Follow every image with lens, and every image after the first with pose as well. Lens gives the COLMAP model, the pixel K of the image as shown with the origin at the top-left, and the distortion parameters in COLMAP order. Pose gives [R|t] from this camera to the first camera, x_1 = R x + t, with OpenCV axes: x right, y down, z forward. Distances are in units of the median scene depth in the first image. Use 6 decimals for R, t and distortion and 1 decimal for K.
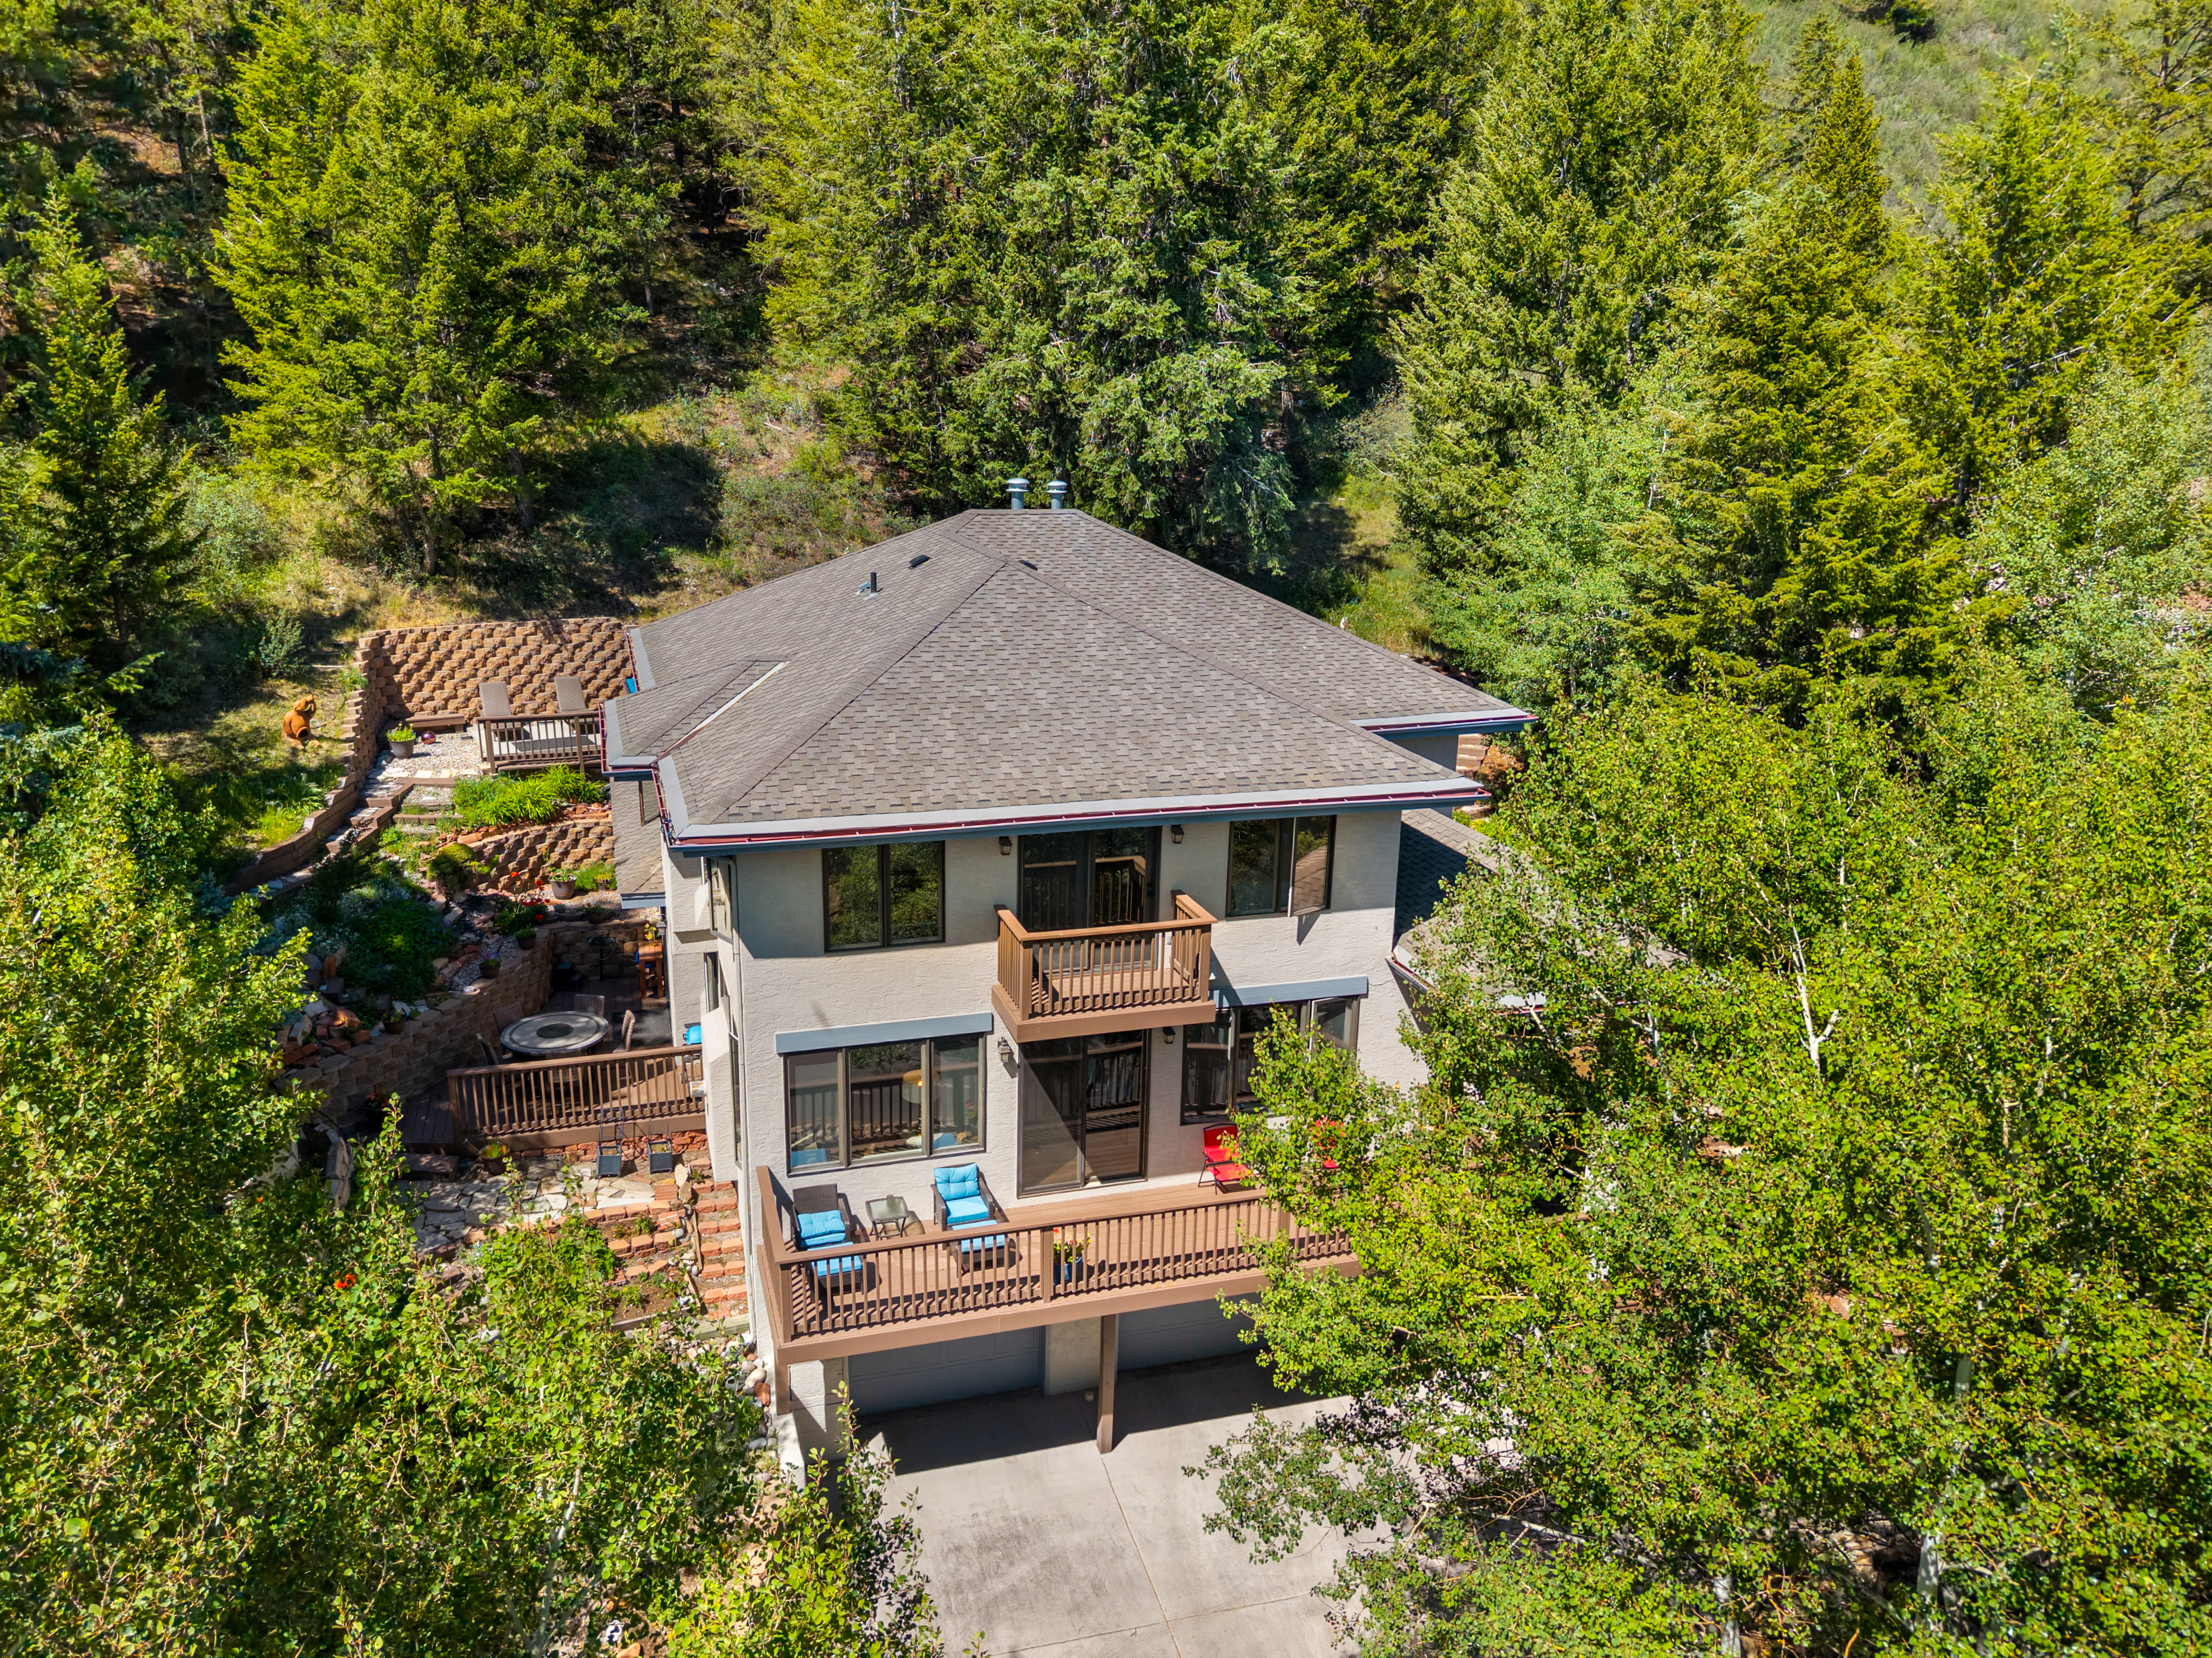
lens RADIAL K [[1603.5, 0, 1170.0], [0, 1603.5, 833.9], [0, 0, 1]] dist [0.029805, -0.044826]
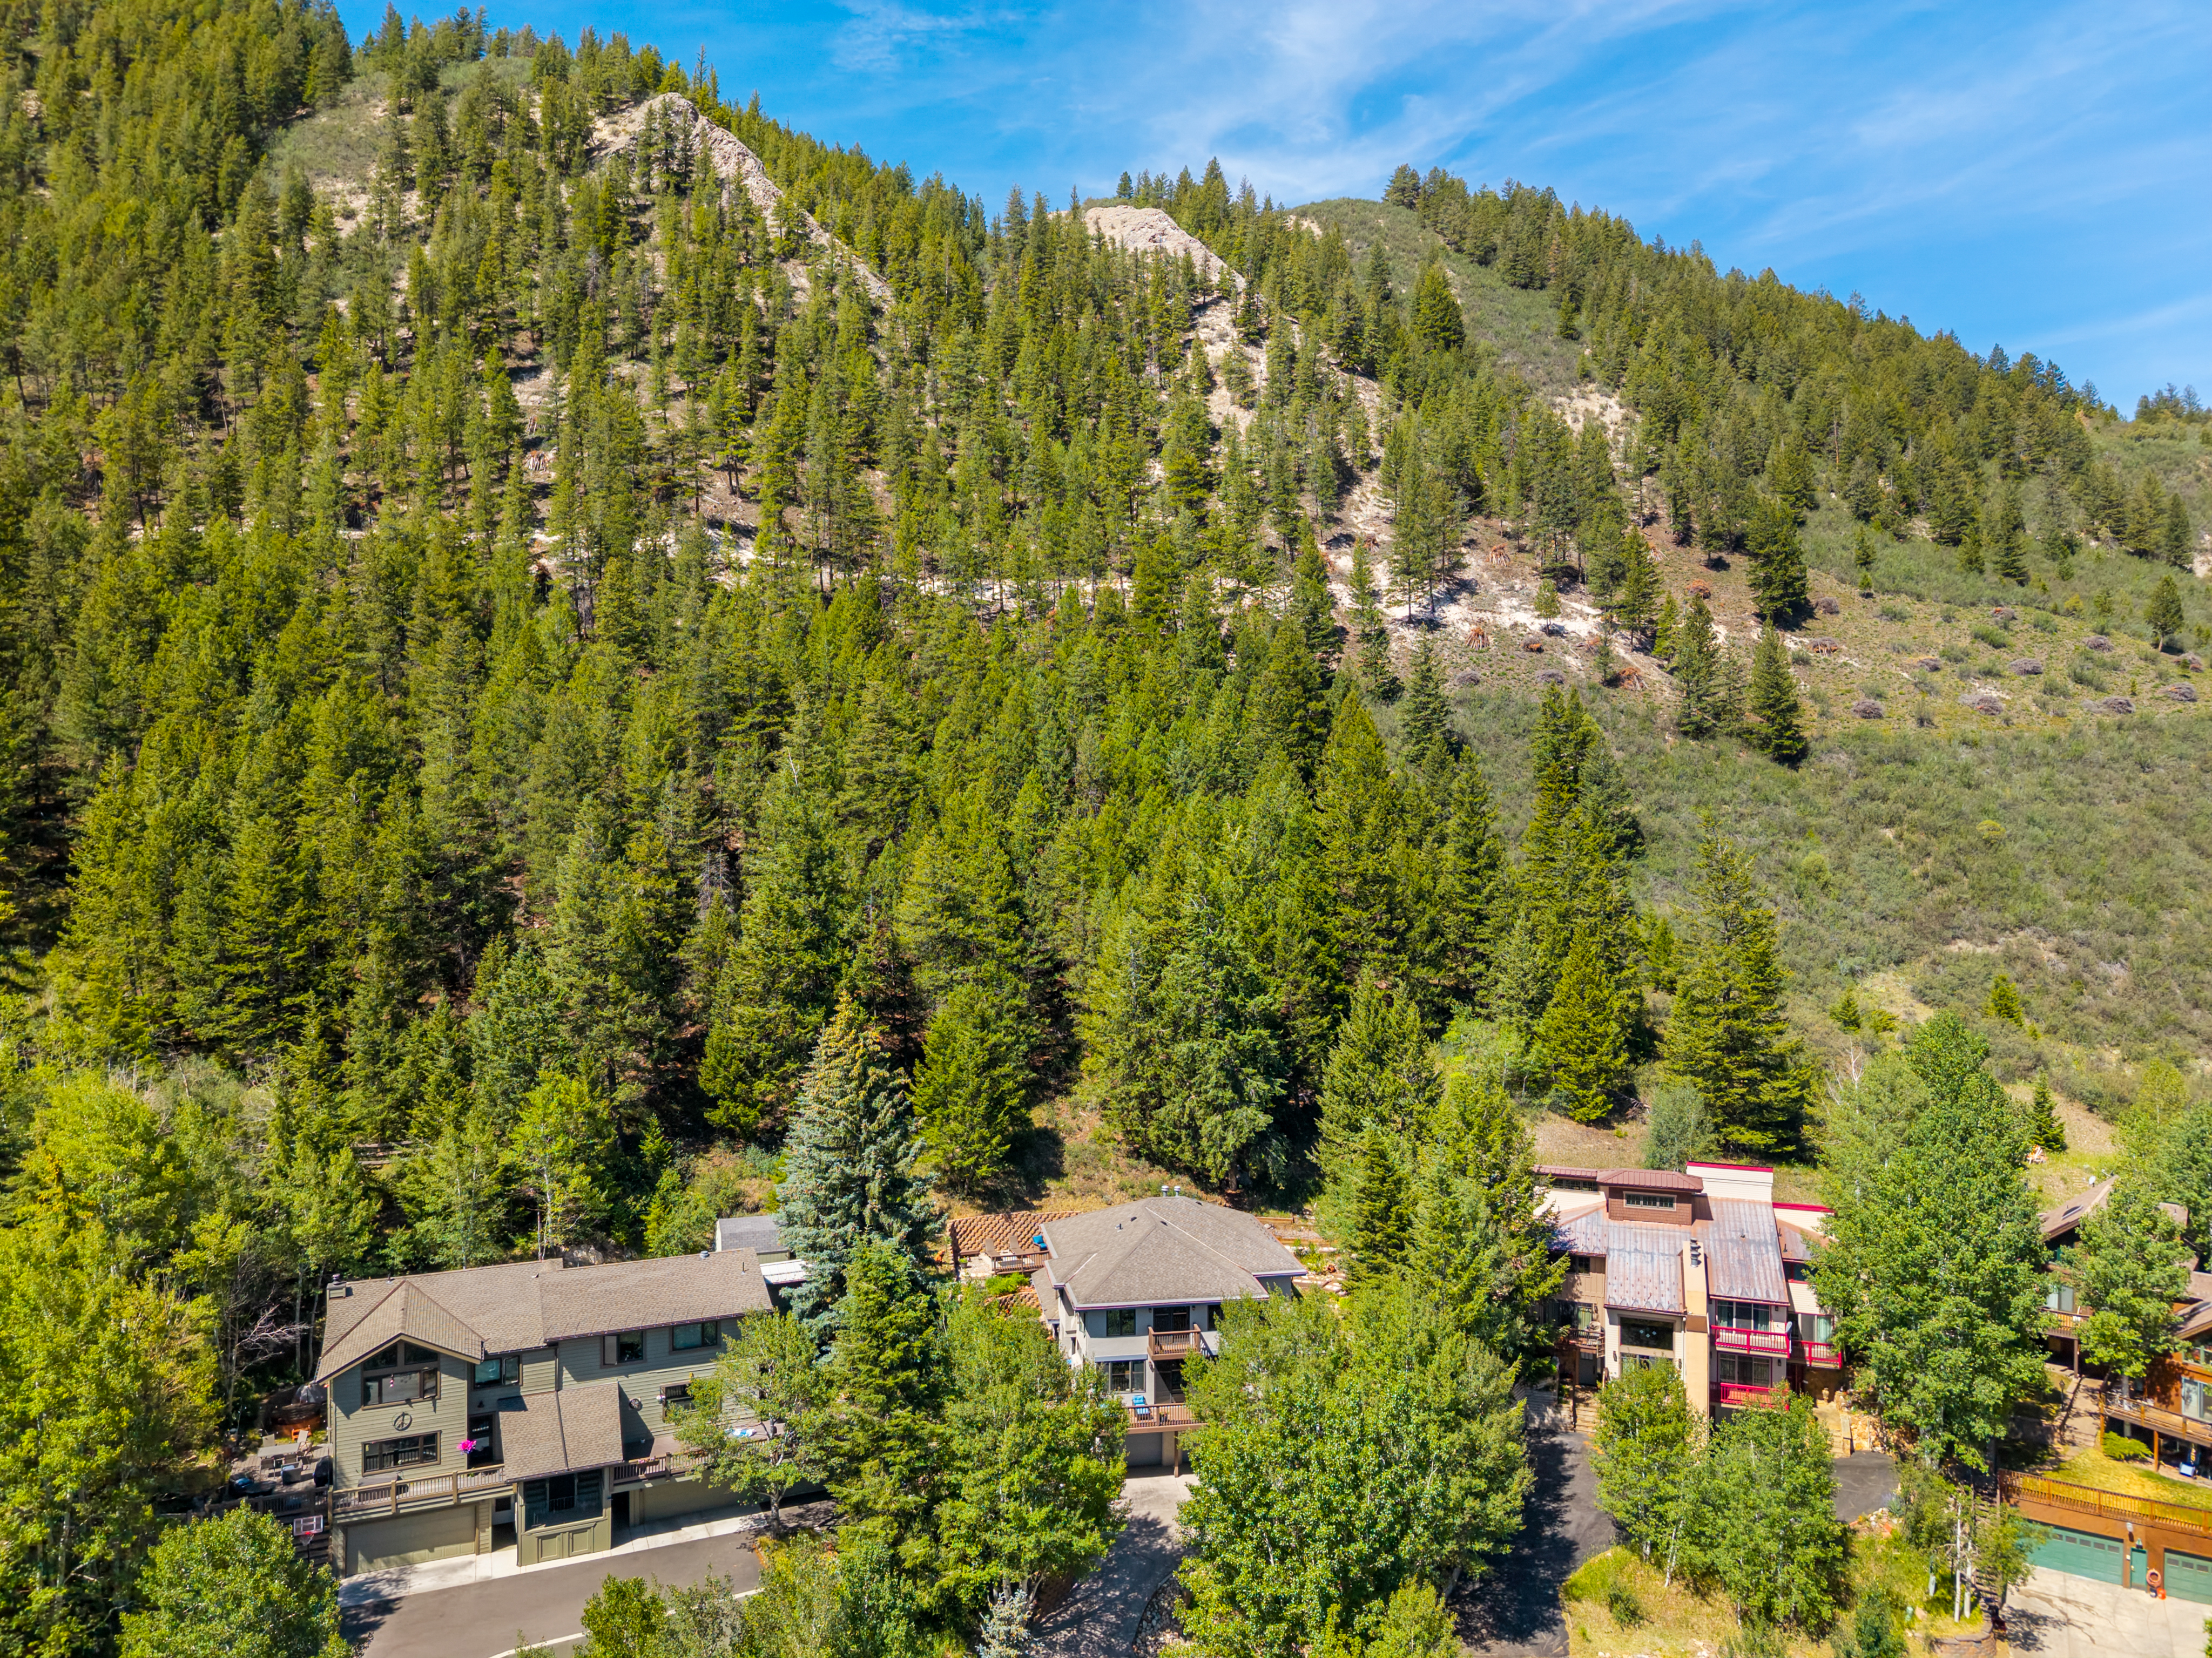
lens RADIAL K [[1516.4, 0, 1138.8], [0, 1516.4, 822.5], [0, 0, 1]] dist [0.003336, -0.000527]
pose [[0.985076, -0.031940, -0.169129, 0.308834], [-0.015185, 0.962672, -0.270244, -0.079591], [0.171447, 0.268779, 0.947820, -1.651633]]
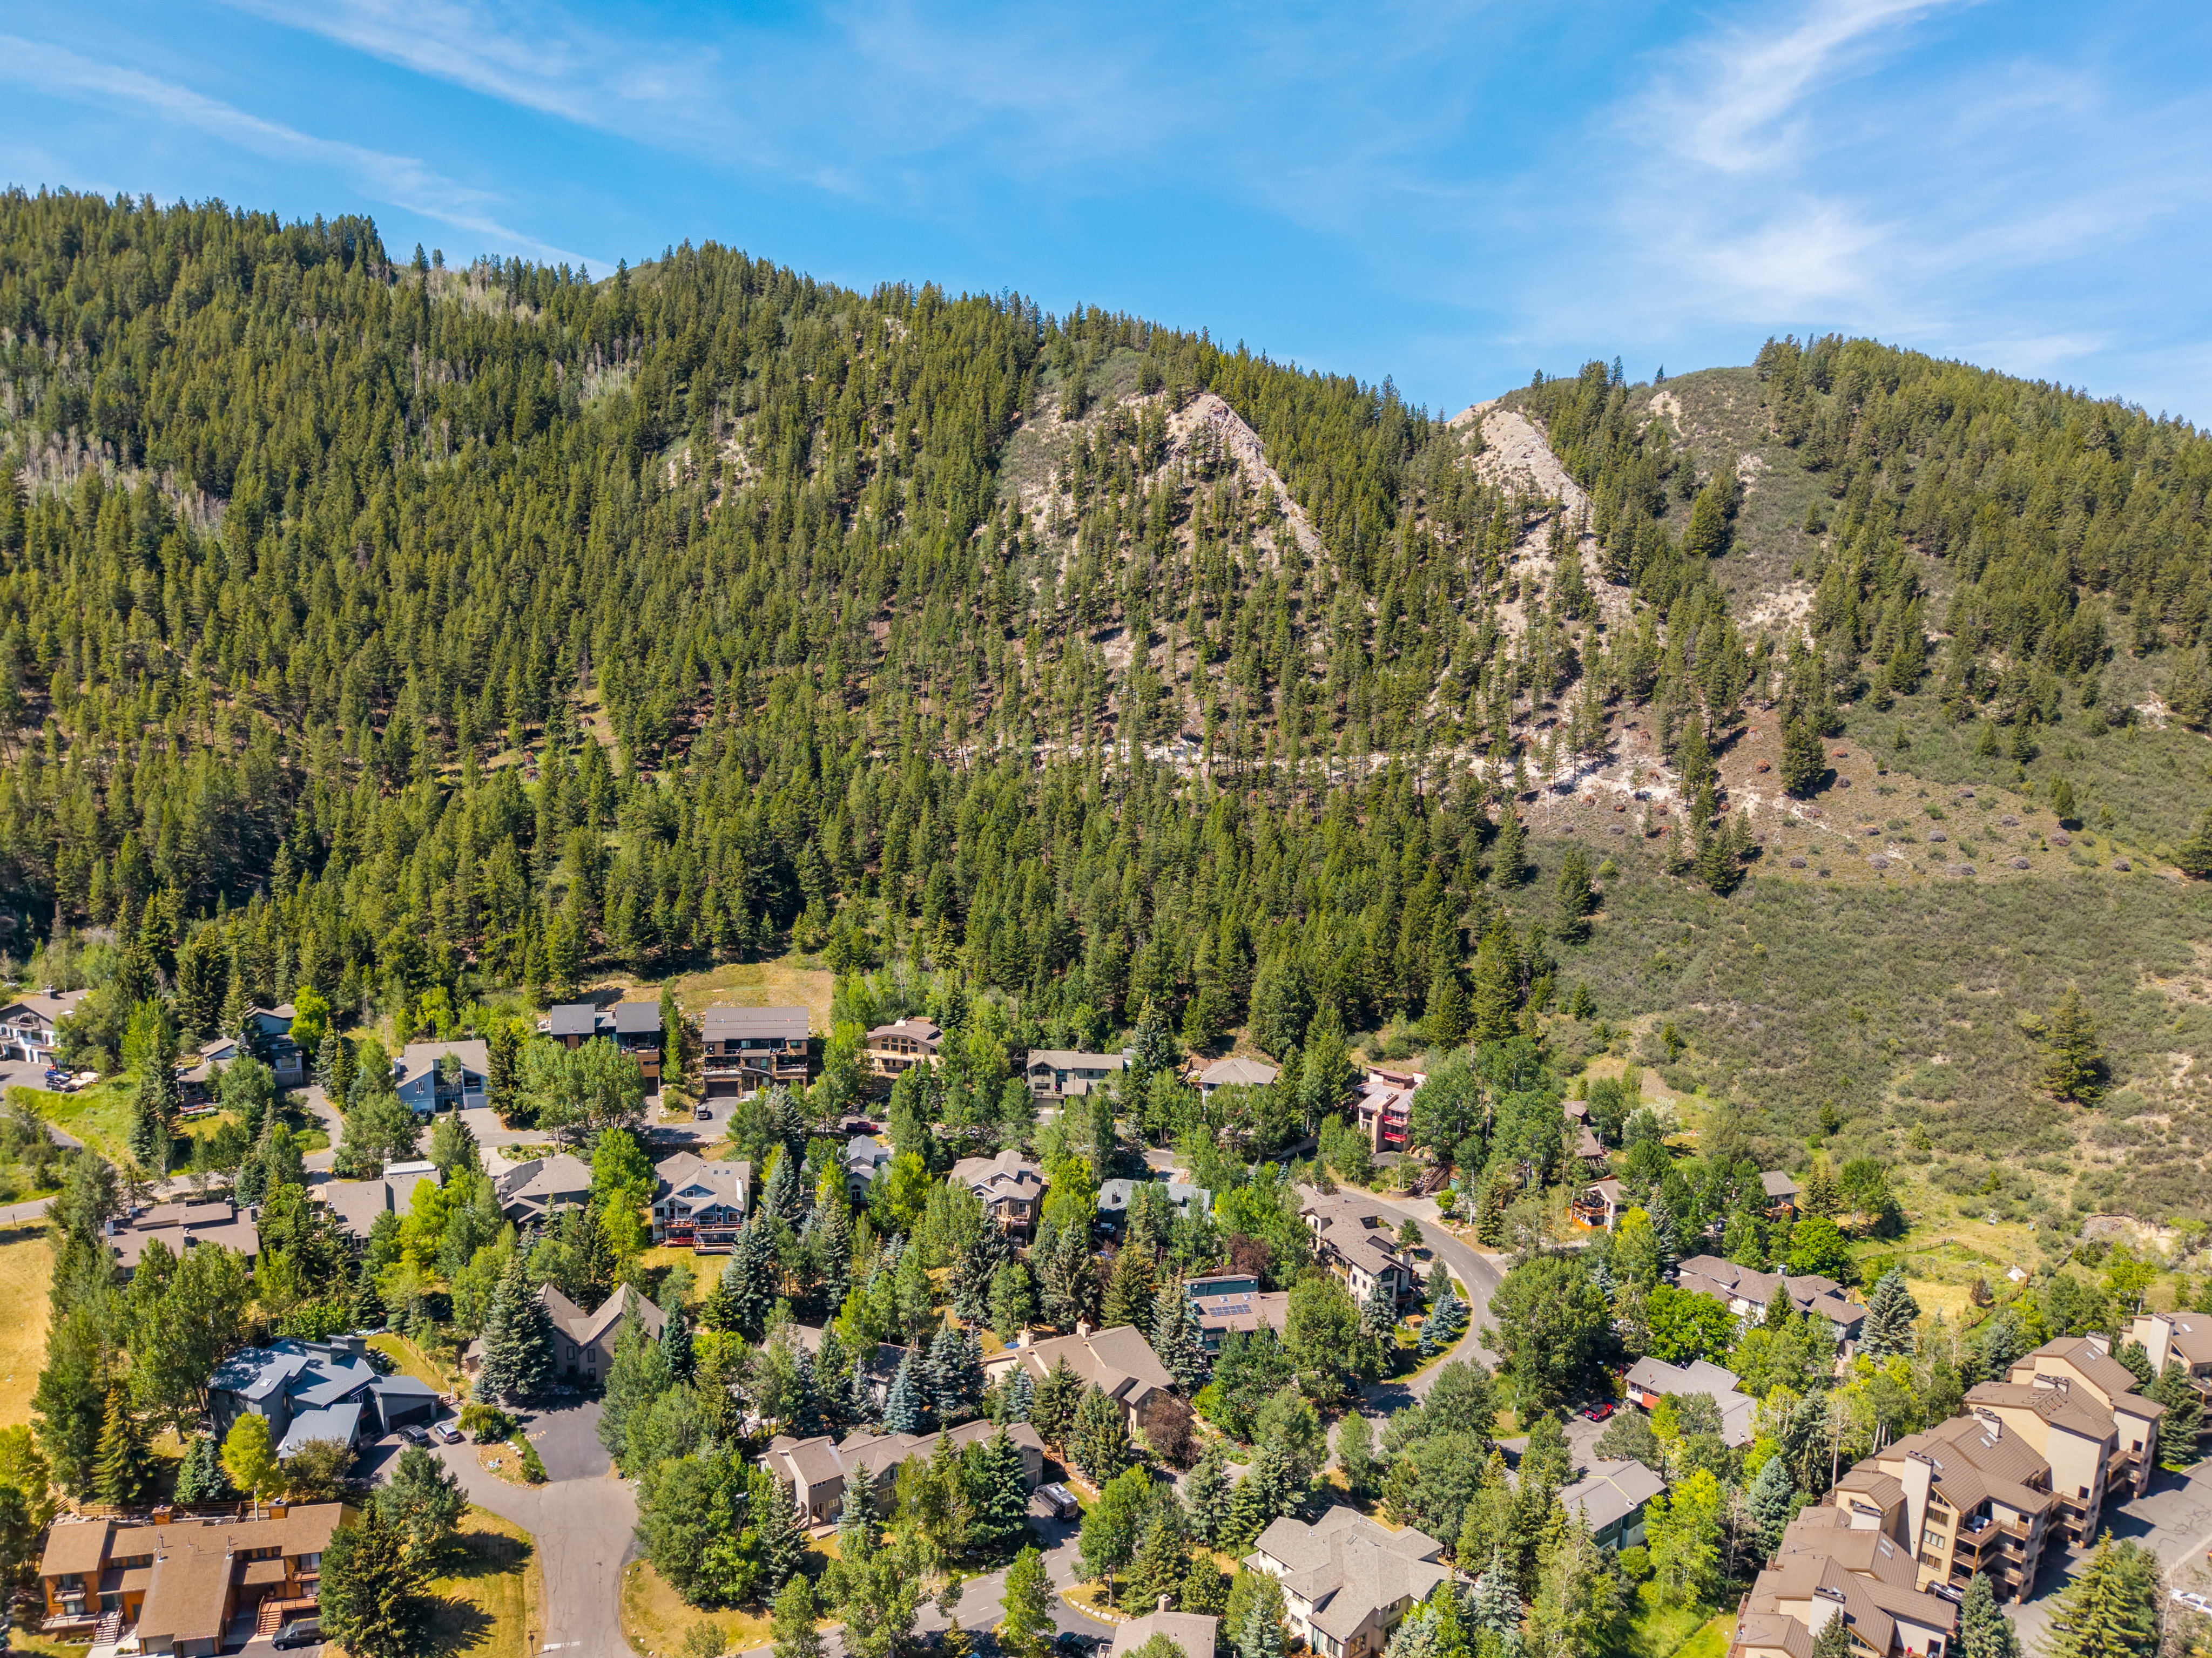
lens RADIAL K [[1596.9, 0, 1106.0], [0, 1596.9, 829.0], [0, 0, 1]] dist [0.002615, -0.005181]
pose [[0.829252, 0.052812, -0.556374, 4.201747], [-0.162174, 0.975429, -0.149125, 0.040143], [0.534827, 0.213892, 0.817441, -7.163158]]
